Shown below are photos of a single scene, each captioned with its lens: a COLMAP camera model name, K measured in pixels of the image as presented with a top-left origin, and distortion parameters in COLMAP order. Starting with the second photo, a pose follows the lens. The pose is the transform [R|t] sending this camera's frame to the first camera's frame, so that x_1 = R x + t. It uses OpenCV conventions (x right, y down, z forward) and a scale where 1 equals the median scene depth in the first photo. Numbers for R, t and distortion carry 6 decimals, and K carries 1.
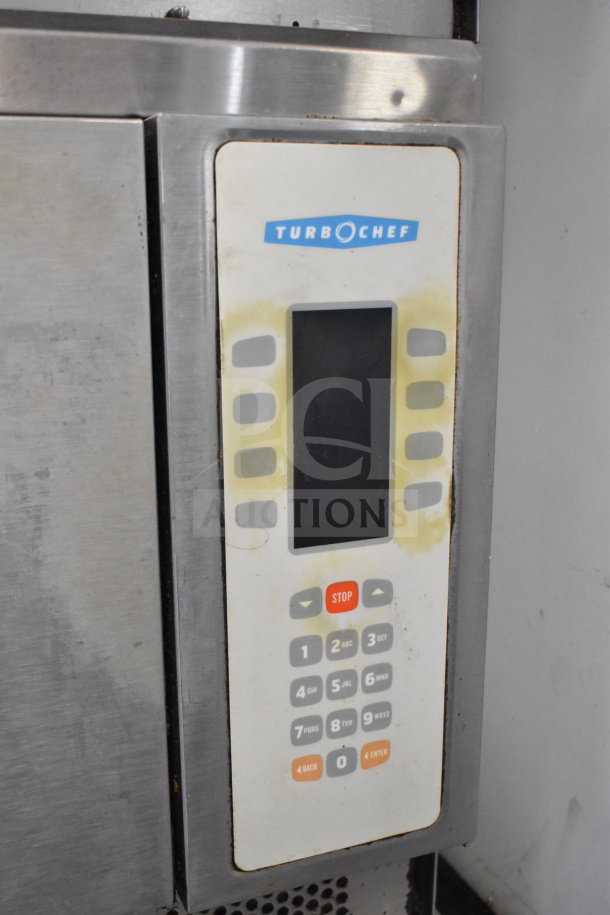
lens RADIAL K [[950.8, 0, 312.4], [0, 950.8, 453.8], [0, 0, 1]] dist [-0.029988, 0.000000]
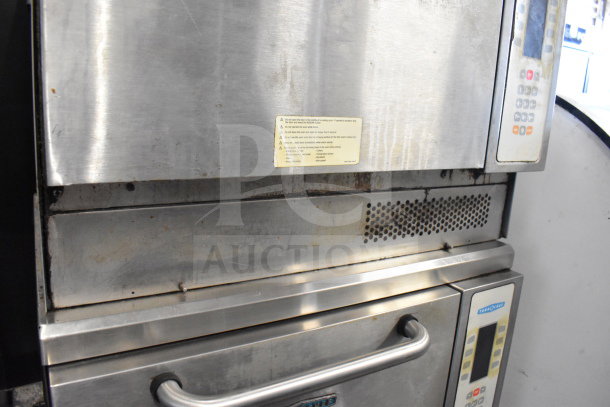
lens RADIAL K [[456.5, 0, 306.5], [0, 456.5, 206.1], [0, 0, 1]] dist [-0.080725, -0.001588]
pose [[0.985622, 0.018732, 0.167925, -1.009347], [-0.016599, 0.999763, -0.014095, 0.654622], [-0.168149, 0.011105, 0.985699, -0.410539]]
